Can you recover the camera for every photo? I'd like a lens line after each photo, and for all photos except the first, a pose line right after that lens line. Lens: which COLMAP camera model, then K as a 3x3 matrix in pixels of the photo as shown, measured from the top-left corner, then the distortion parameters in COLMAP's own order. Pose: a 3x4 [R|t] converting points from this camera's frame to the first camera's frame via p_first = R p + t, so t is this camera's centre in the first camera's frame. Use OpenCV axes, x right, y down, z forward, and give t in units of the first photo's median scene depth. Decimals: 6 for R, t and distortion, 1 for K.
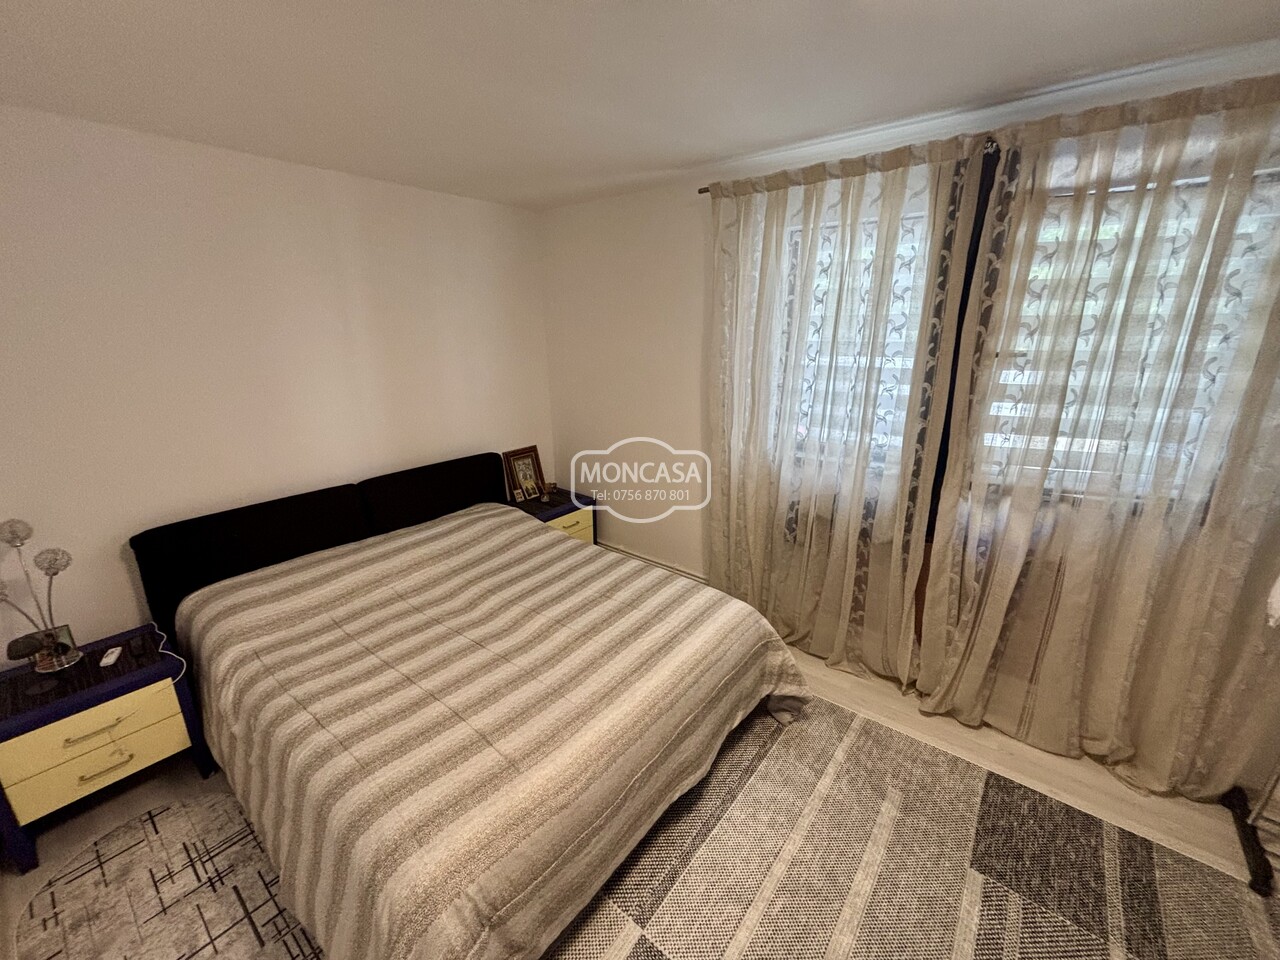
lens RADIAL K [[515.2, 0, 636.8], [0, 515.2, 477.5], [0, 0, 1]] dist [-0.002027, 0.000276]
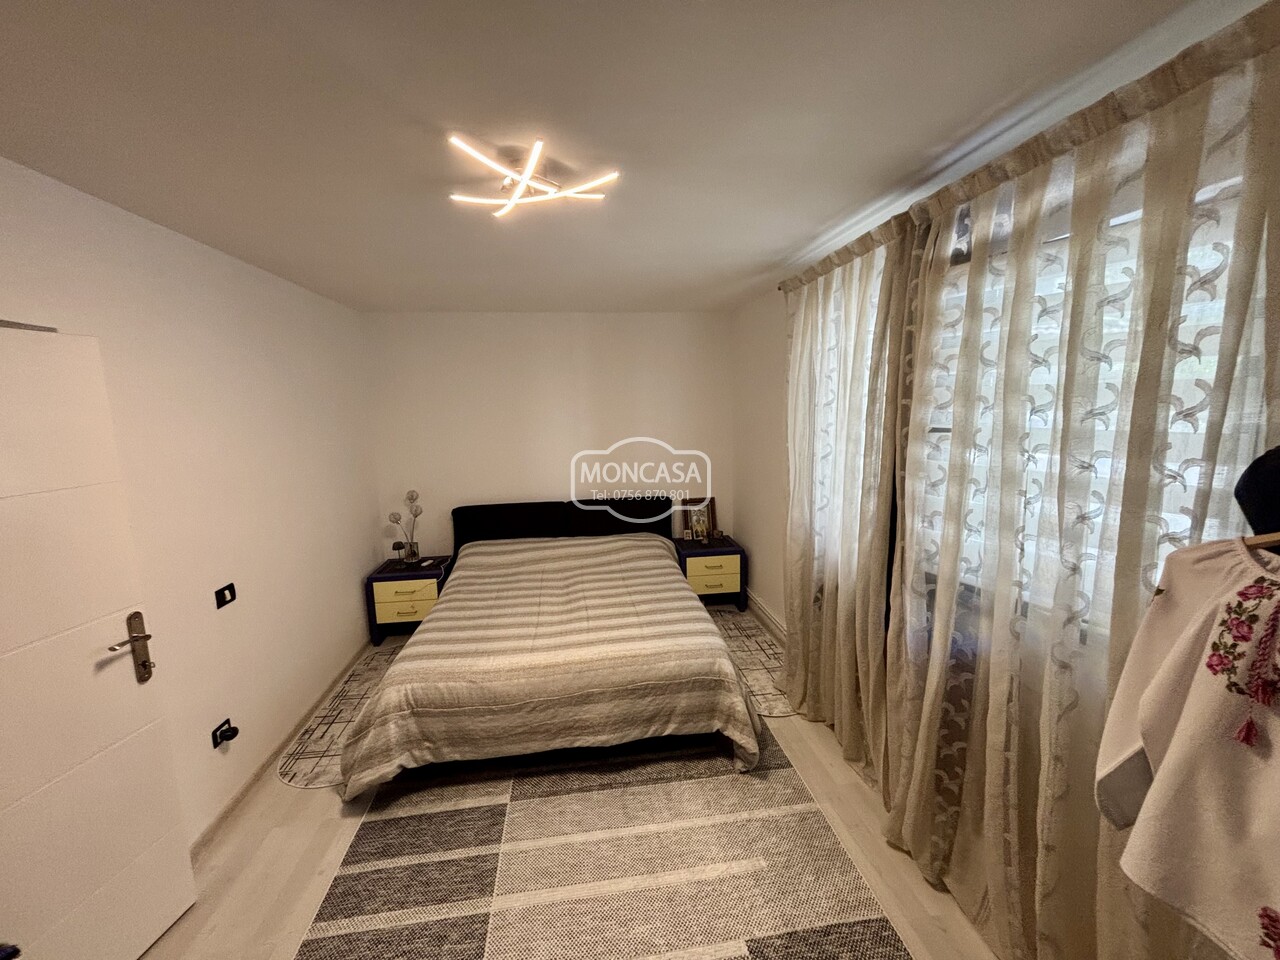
lens RADIAL K [[515.2, 0, 636.8], [0, 515.2, 477.5], [0, 0, 1]] dist [-0.002027, 0.000276]
pose [[0.731200, 0.093288, -0.675754, 0.884160], [-0.179582, 0.981987, -0.058753, -0.008904], [0.658101, 0.164314, 0.734782, 0.003815]]
